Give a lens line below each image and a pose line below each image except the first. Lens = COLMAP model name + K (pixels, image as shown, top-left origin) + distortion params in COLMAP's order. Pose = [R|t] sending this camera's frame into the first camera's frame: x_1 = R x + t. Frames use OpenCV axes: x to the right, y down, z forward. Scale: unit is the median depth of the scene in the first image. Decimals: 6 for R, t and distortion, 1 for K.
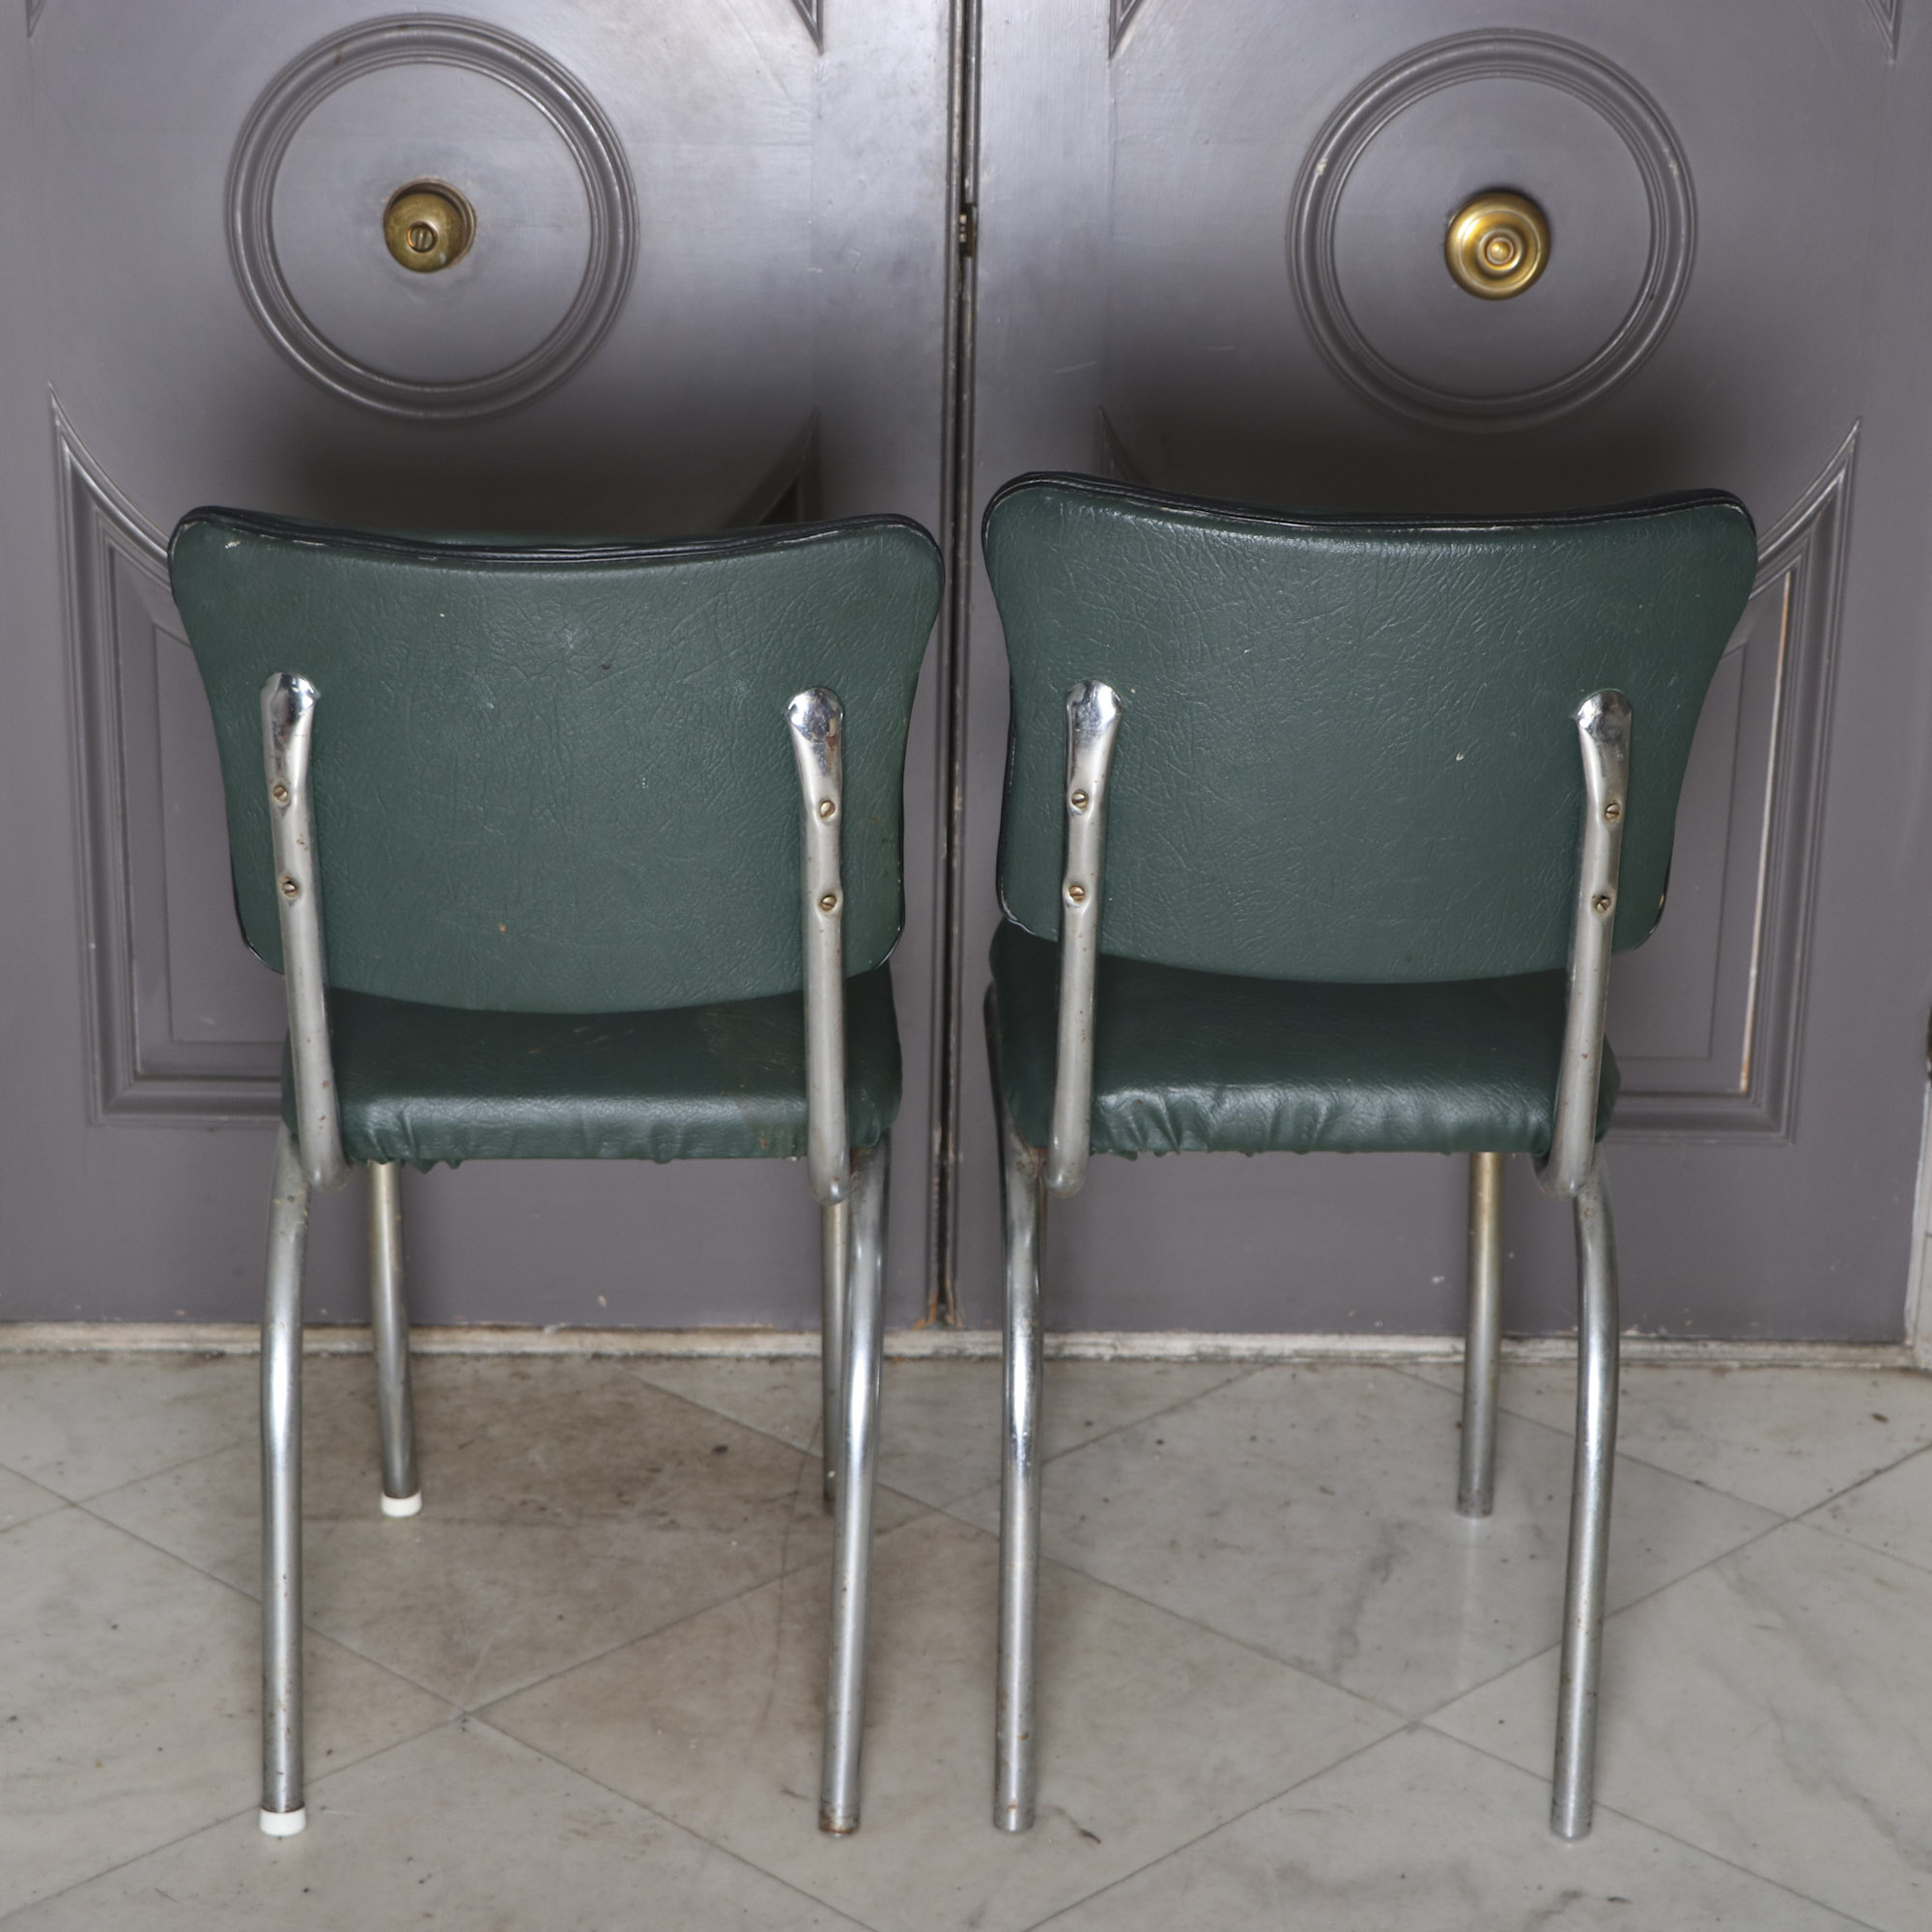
lens RADIAL K [[4429.5, 0, 931.6], [0, 4429.5, 1006.7], [0, 0, 1]] dist [0.150523, 0.000000]
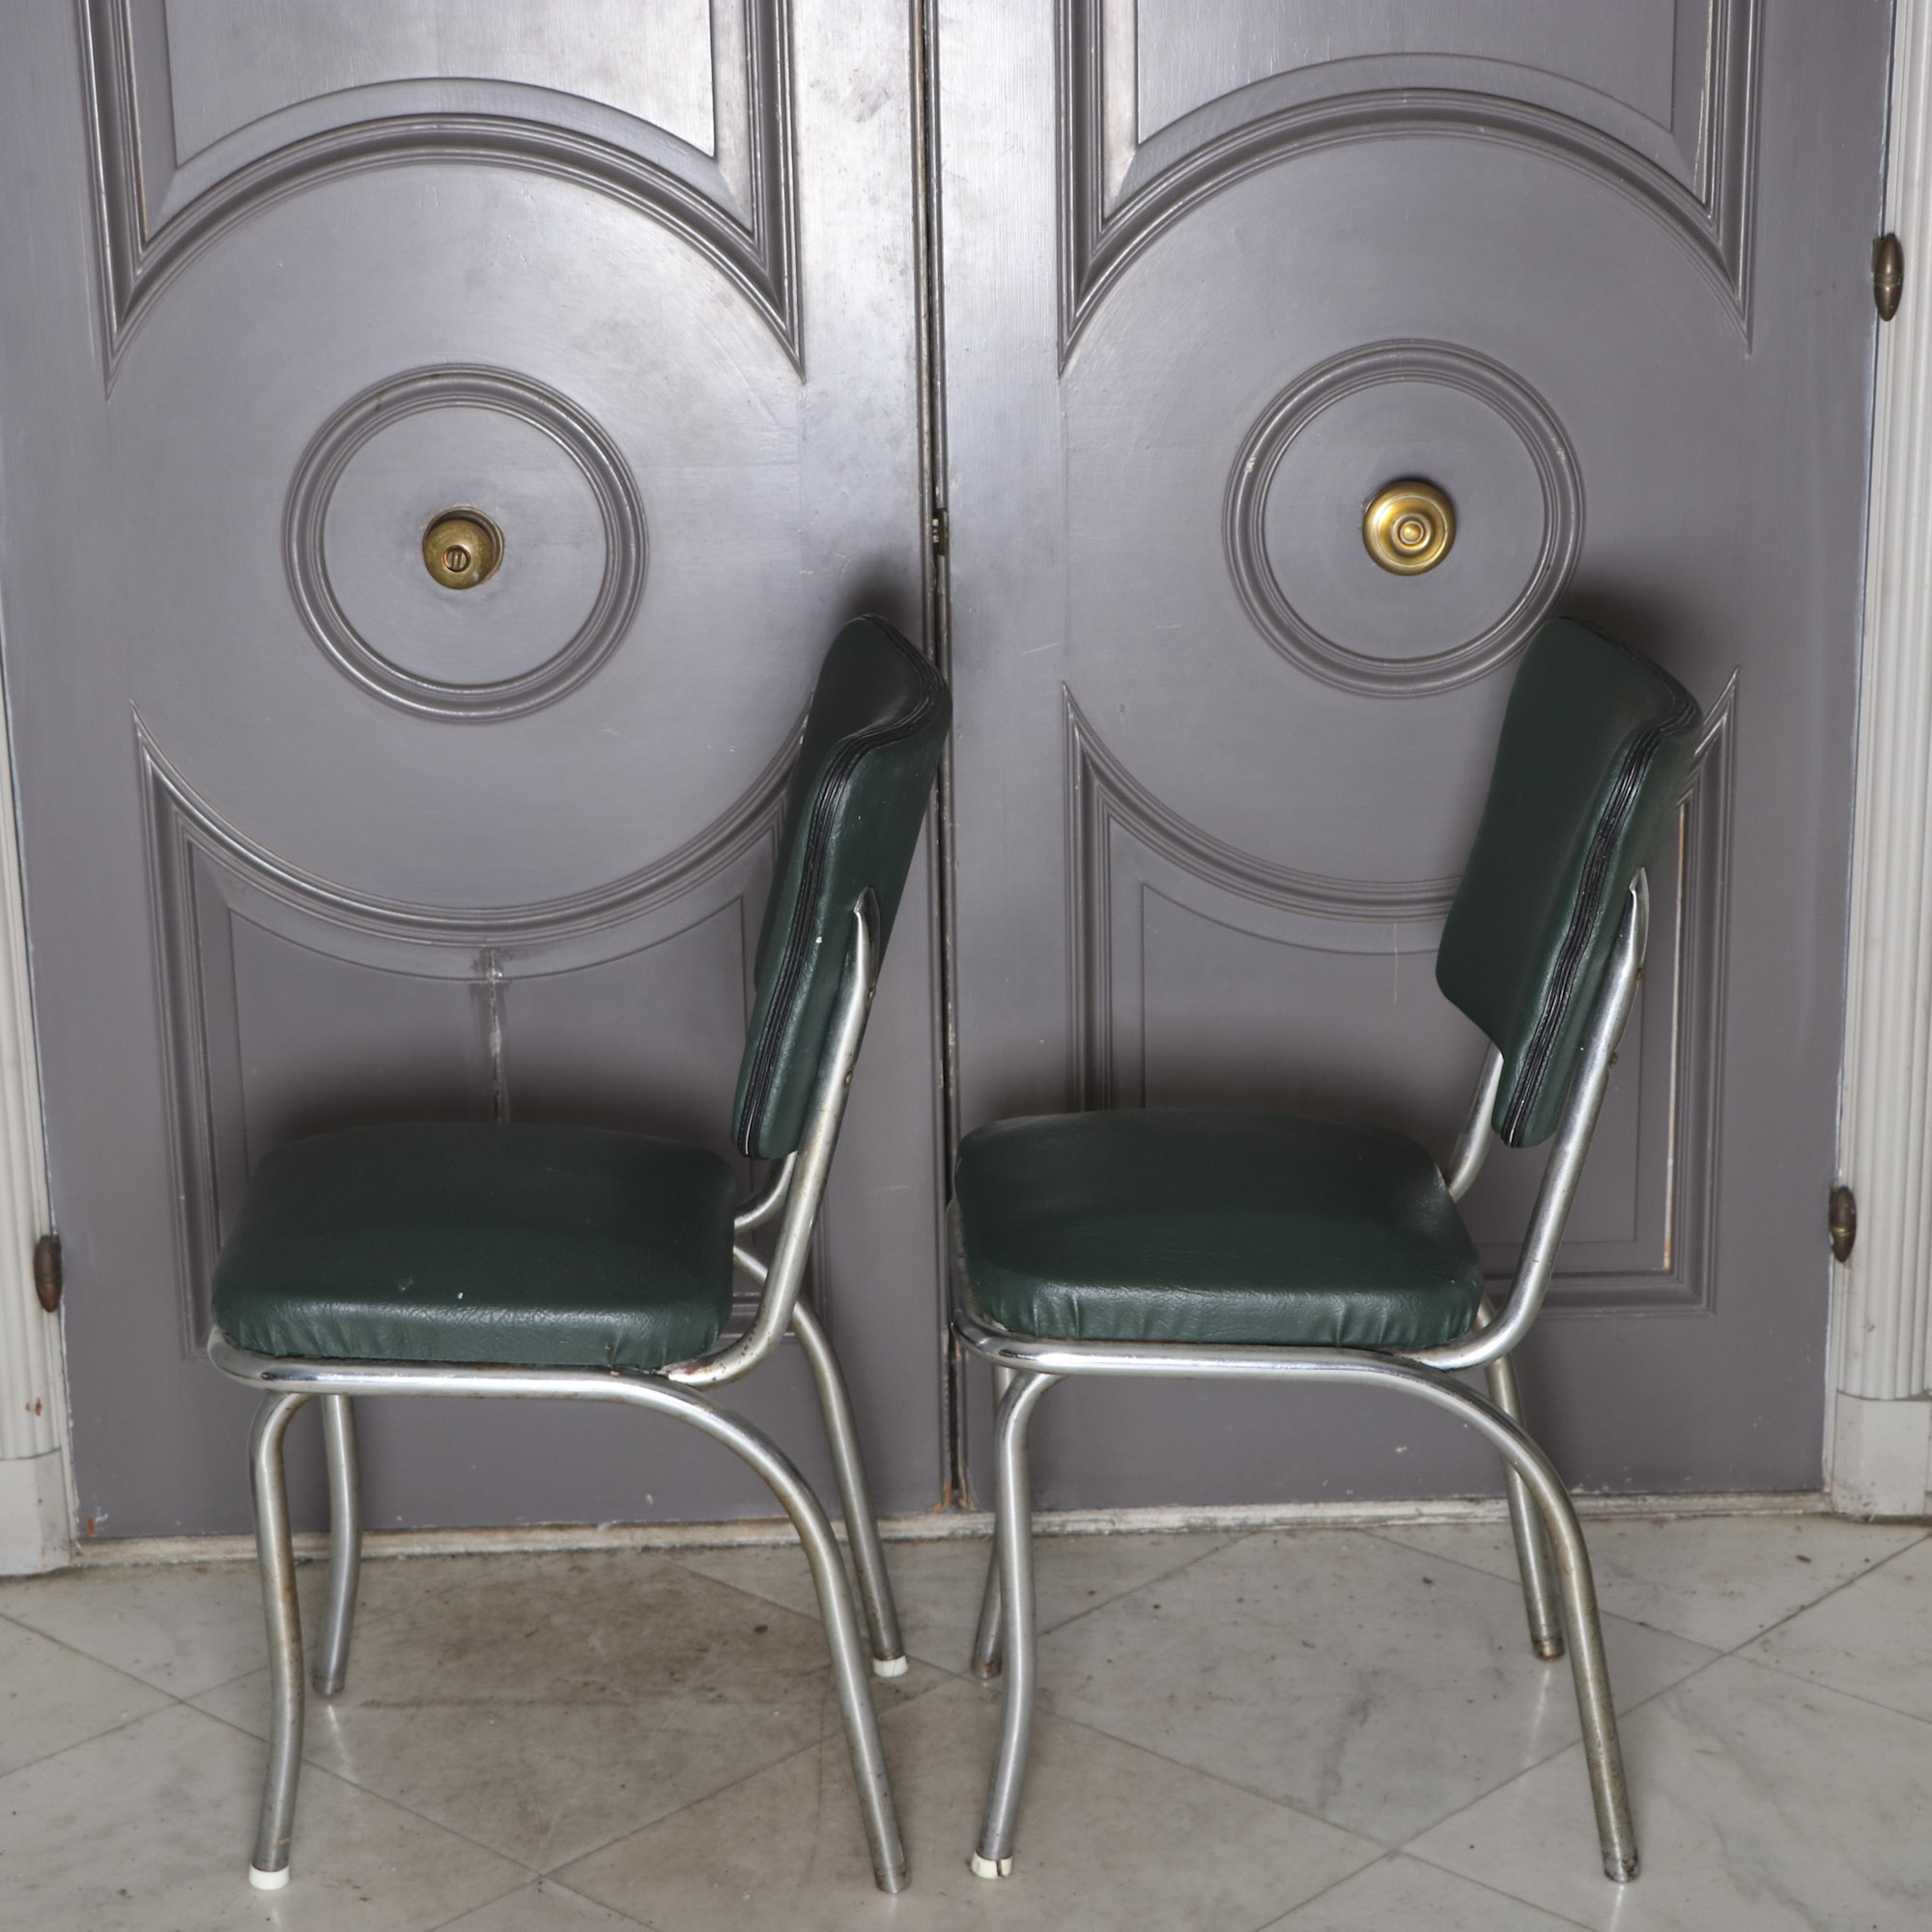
lens RADIAL K [[4429.5, 0, 950.5], [0, 4429.5, 994.8], [0, 0, 1]] dist [0.150523, 0.000000]
pose [[0.999213, -0.039556, 0.002811, 0.002968], [0.039643, 0.998190, -0.045230, -0.006436], [-0.001016, 0.045306, 0.998973, -0.118611]]
